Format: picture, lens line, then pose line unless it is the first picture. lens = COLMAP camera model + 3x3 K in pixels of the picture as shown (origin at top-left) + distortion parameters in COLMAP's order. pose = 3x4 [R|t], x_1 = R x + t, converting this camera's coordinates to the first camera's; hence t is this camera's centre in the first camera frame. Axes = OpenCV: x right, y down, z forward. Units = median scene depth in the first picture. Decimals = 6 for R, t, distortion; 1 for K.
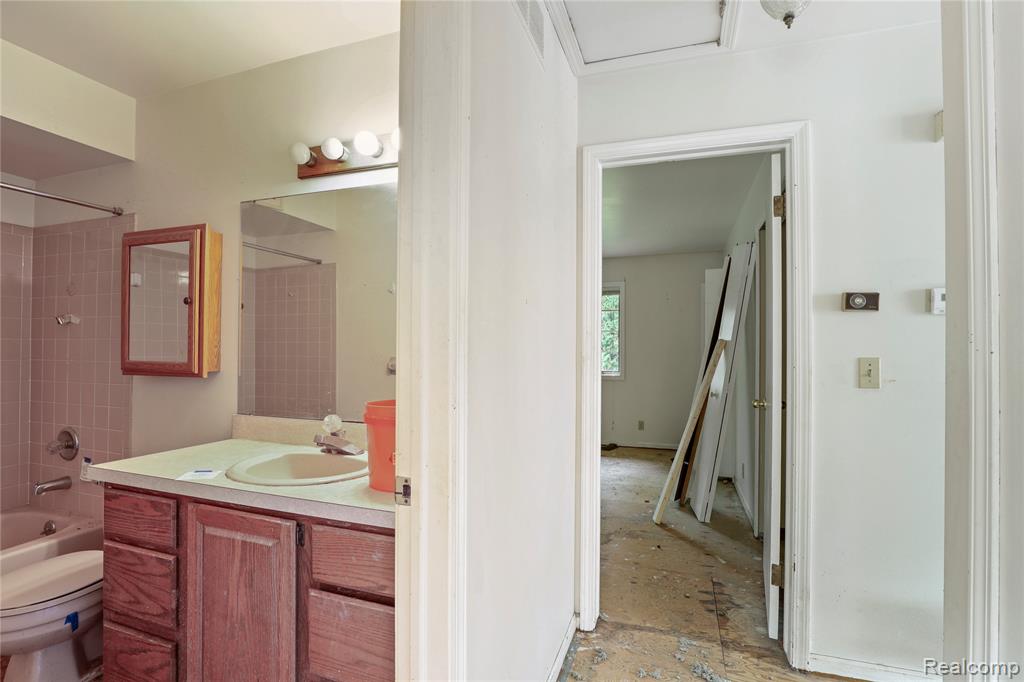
lens RADIAL K [[492.0, 0, 510.4], [0, 492.0, 352.4], [0, 0, 1]] dist [-0.034192, 0.007938]
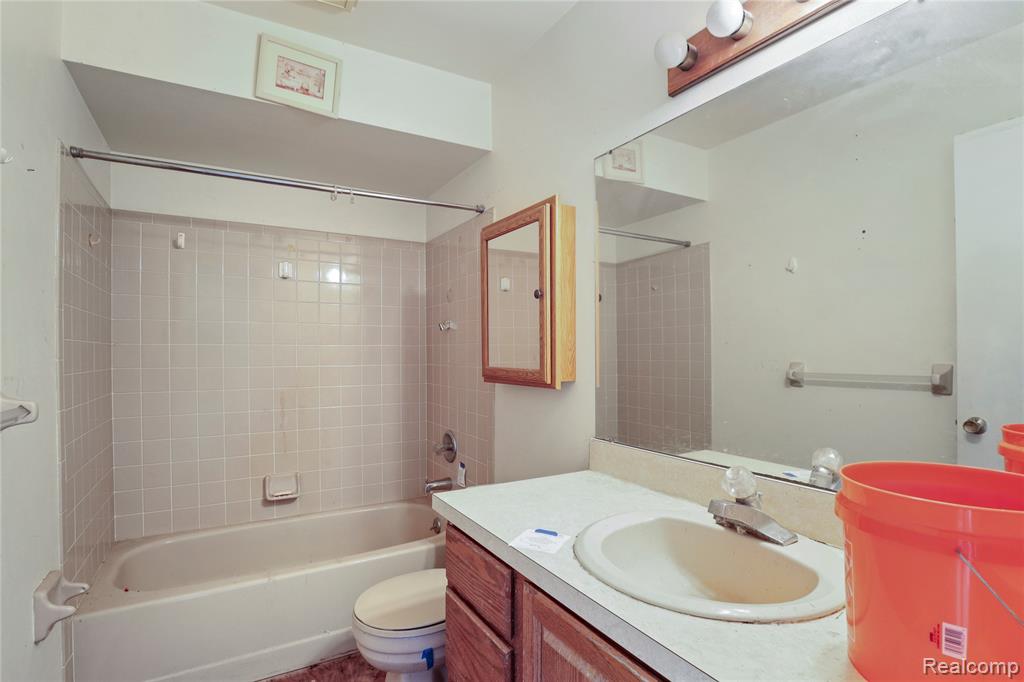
lens RADIAL K [[491.5, 0, 512.0], [0, 491.5, 341.0], [0, 0, 1]] dist [-0.034077, 0.007563]
pose [[0.768065, -0.024190, -0.639915, -0.171108], [0.005266, 0.999491, -0.031461, -0.001950], [0.640350, 0.020794, 0.767801, 0.335188]]
